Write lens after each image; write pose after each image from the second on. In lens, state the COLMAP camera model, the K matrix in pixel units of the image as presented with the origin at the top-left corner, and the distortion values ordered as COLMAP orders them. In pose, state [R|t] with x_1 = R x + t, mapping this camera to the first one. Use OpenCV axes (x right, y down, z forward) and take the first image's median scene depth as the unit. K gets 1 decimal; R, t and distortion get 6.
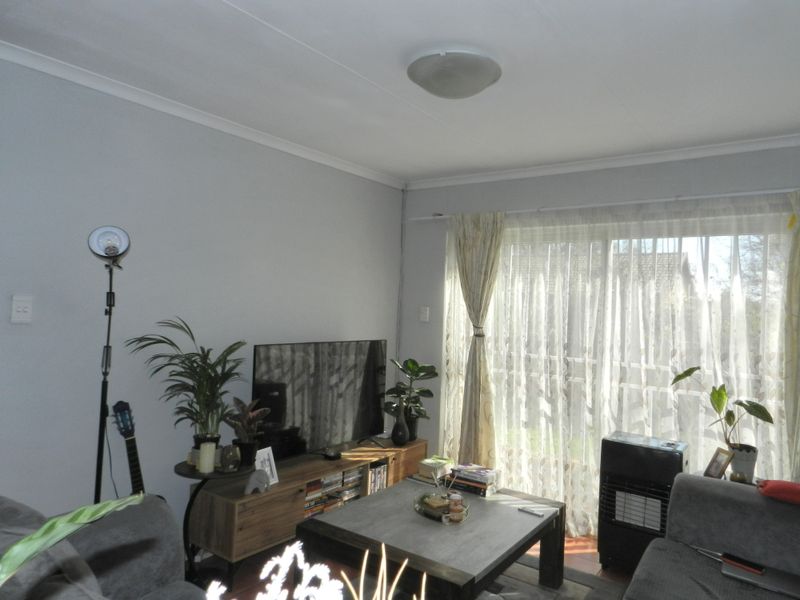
lens RADIAL K [[541.6, 0, 395.5], [0, 541.6, 300.9], [0, 0, 1]] dist [0.028917, -0.001330]
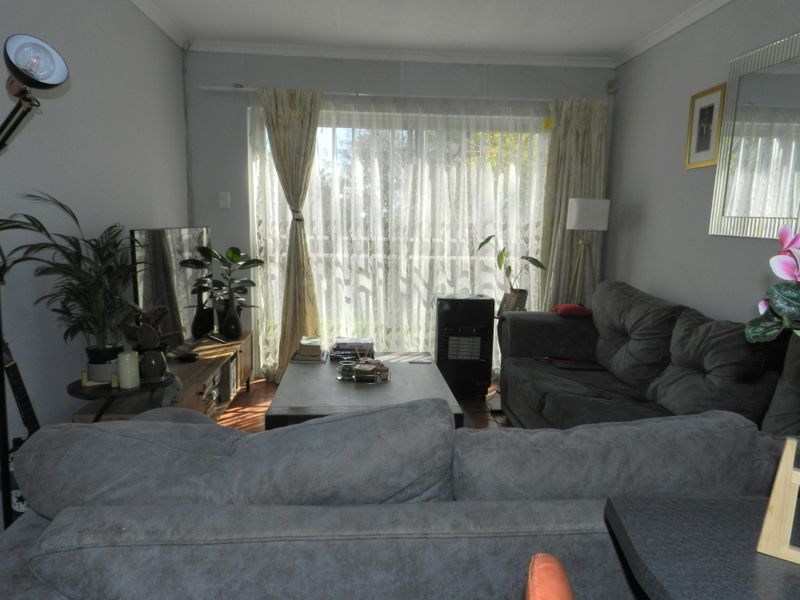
lens RADIAL K [[541.6, 0, 395.5], [0, 541.6, 300.9], [0, 0, 1]] dist [0.028917, -0.001330]
pose [[0.774298, -0.117340, 0.621848, -0.378016], [0.004186, 0.983587, 0.180386, 0.033737], [-0.632808, -0.137070, 0.762080, 0.116532]]
